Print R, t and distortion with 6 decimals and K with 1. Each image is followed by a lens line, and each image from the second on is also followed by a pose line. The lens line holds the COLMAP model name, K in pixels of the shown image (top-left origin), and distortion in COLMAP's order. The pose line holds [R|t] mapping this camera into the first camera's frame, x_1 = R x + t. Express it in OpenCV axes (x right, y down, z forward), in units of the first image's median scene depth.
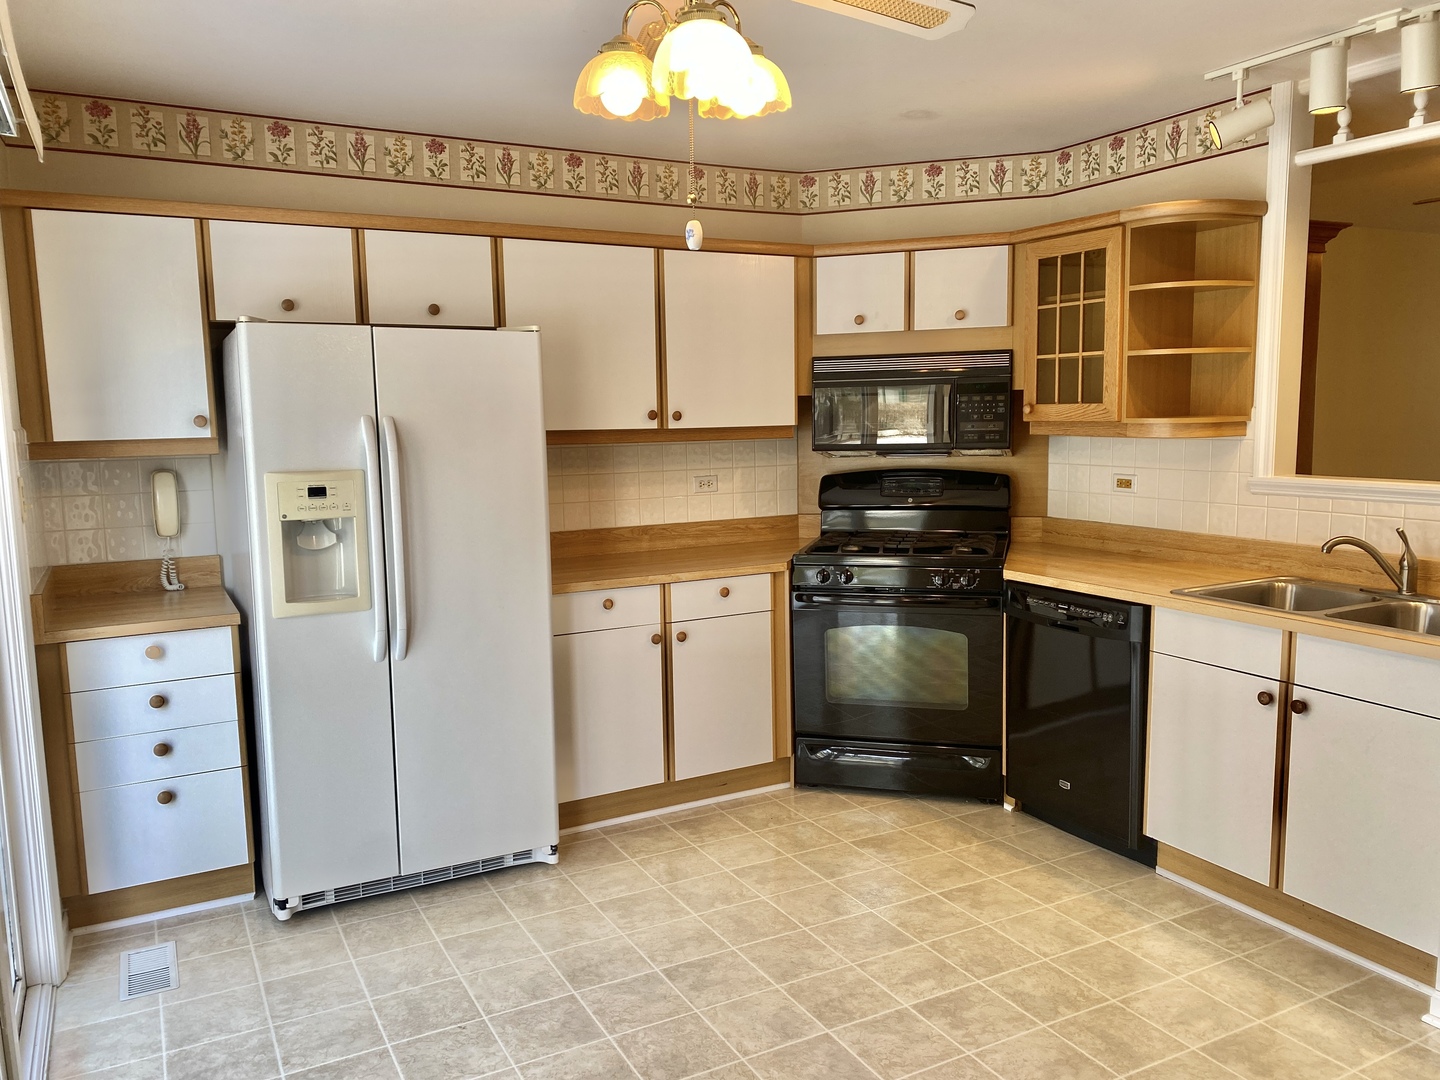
lens RADIAL K [[1094.8, 0, 728.3], [0, 1094.8, 542.1], [0, 0, 1]] dist [0.118696, -0.202204]
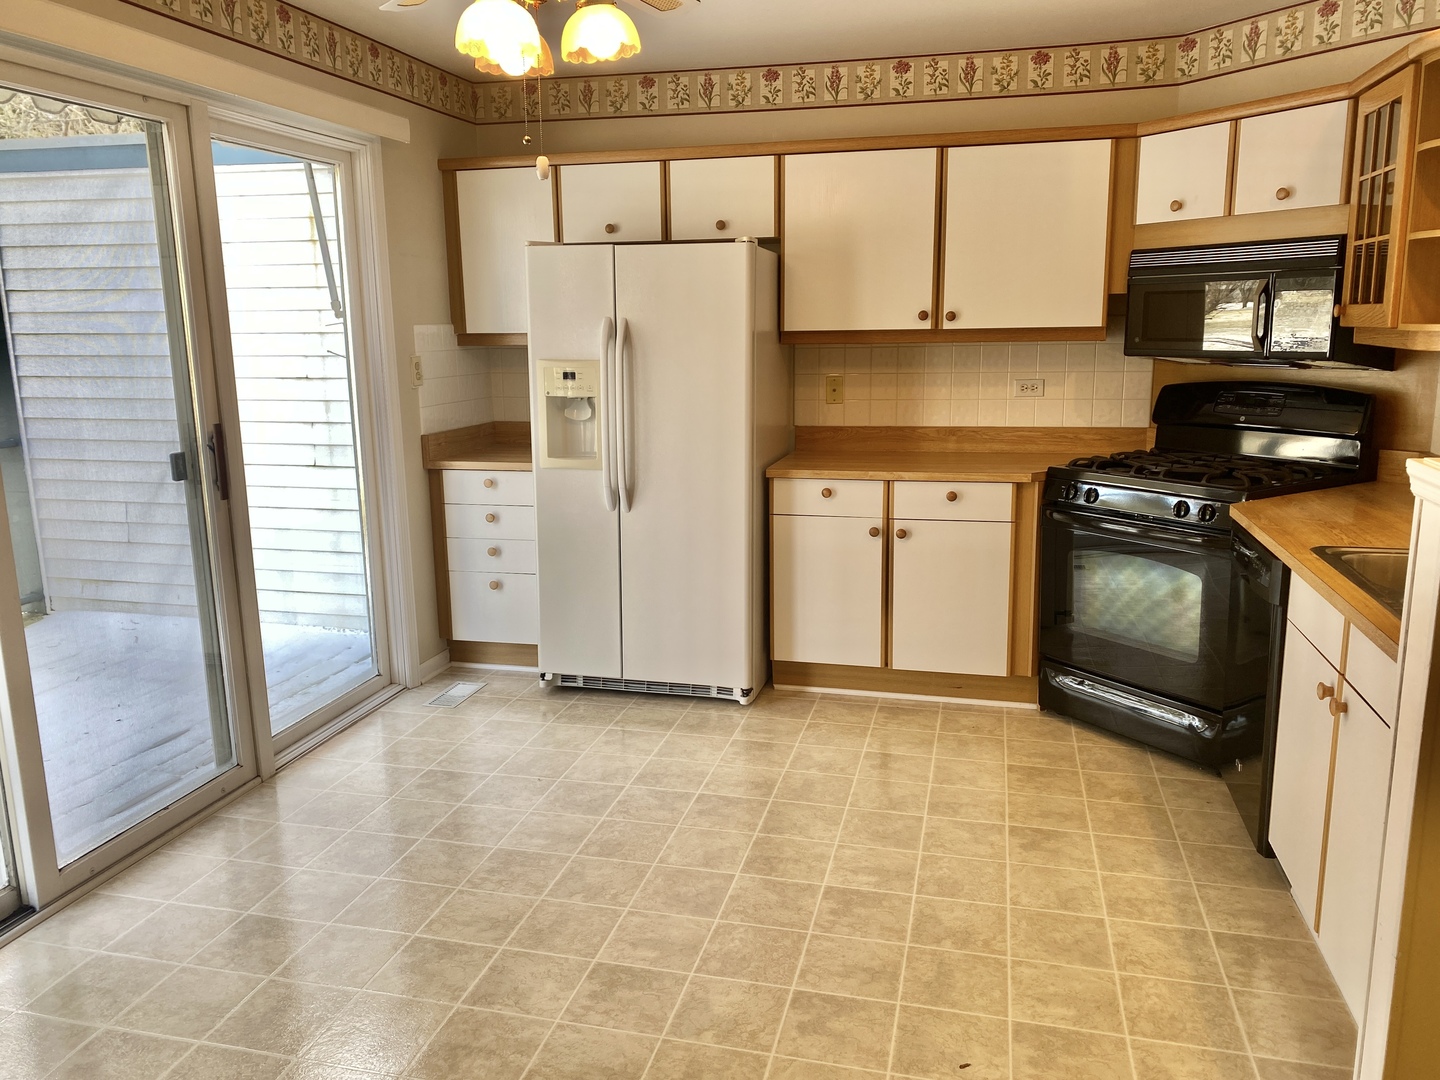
lens RADIAL K [[1105.4, 0, 711.9], [0, 1105.4, 533.4], [0, 0, 1]] dist [0.009569, -0.000101]
pose [[0.731881, 0.137383, -0.667440, 0.513912], [-0.079297, 0.989982, 0.116820, -0.021027], [0.676803, -0.032572, 0.735443, 0.110923]]
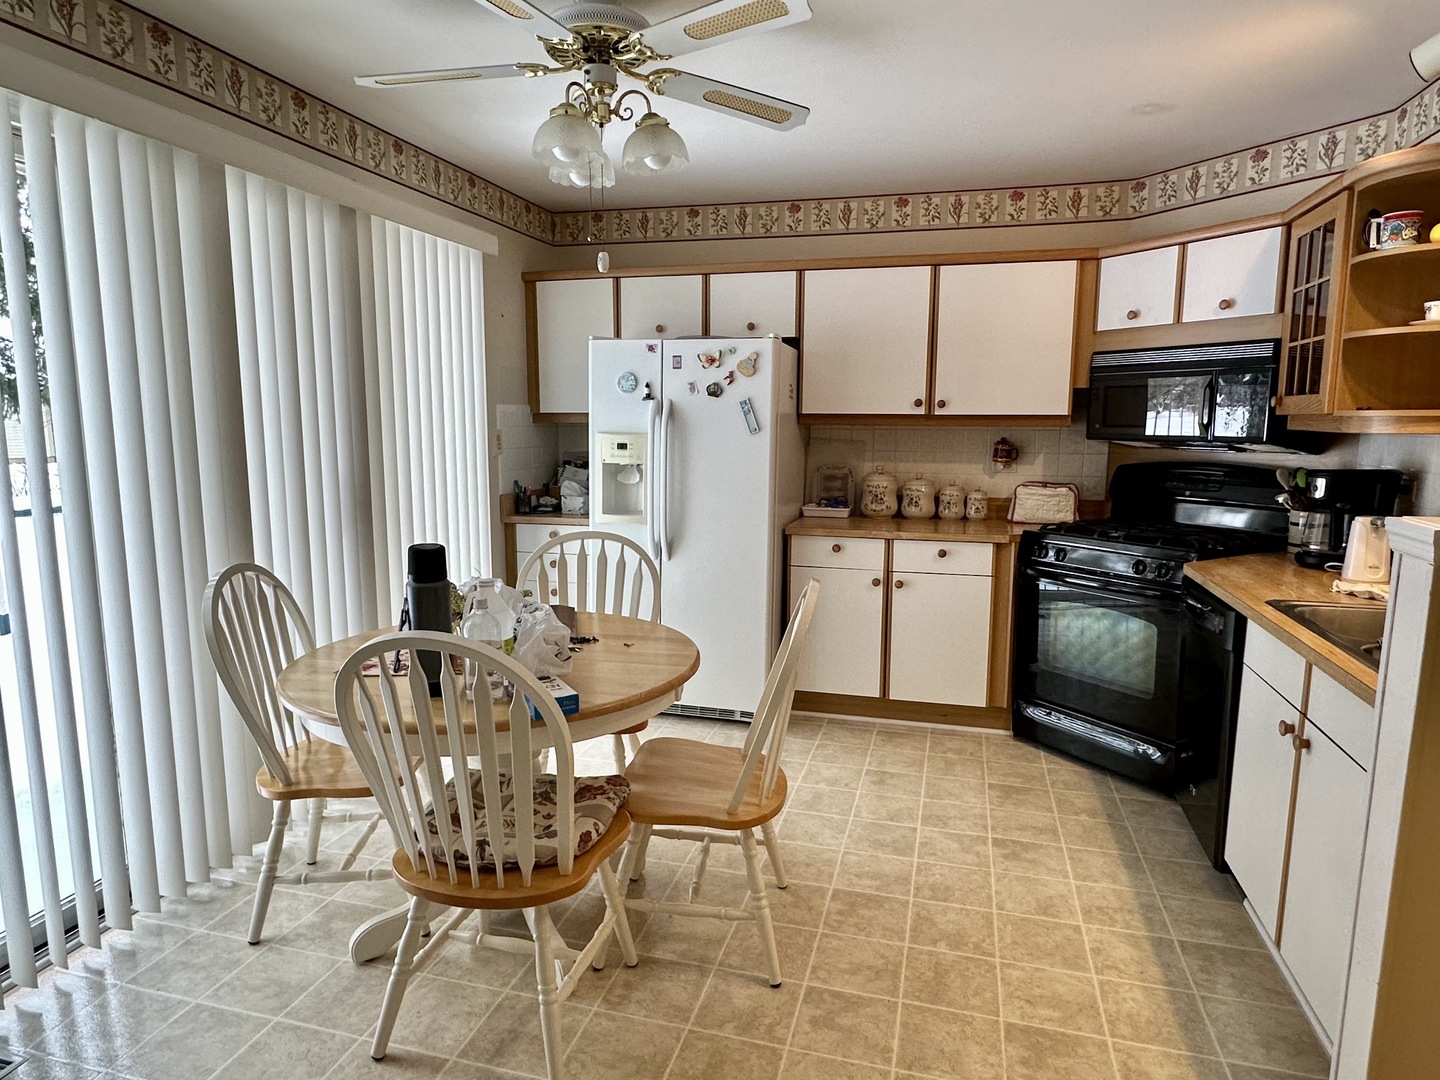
lens RADIAL K [[869.8, 0, 725.4], [0, 869.8, 549.0], [0, 0, 1]] dist [-0.017714, 0.021311]
pose [[0.721763, 0.124207, -0.680905, 0.467401], [-0.099638, 0.992165, 0.075369, -0.006410], [0.684931, 0.013445, 0.728484, 0.155963]]
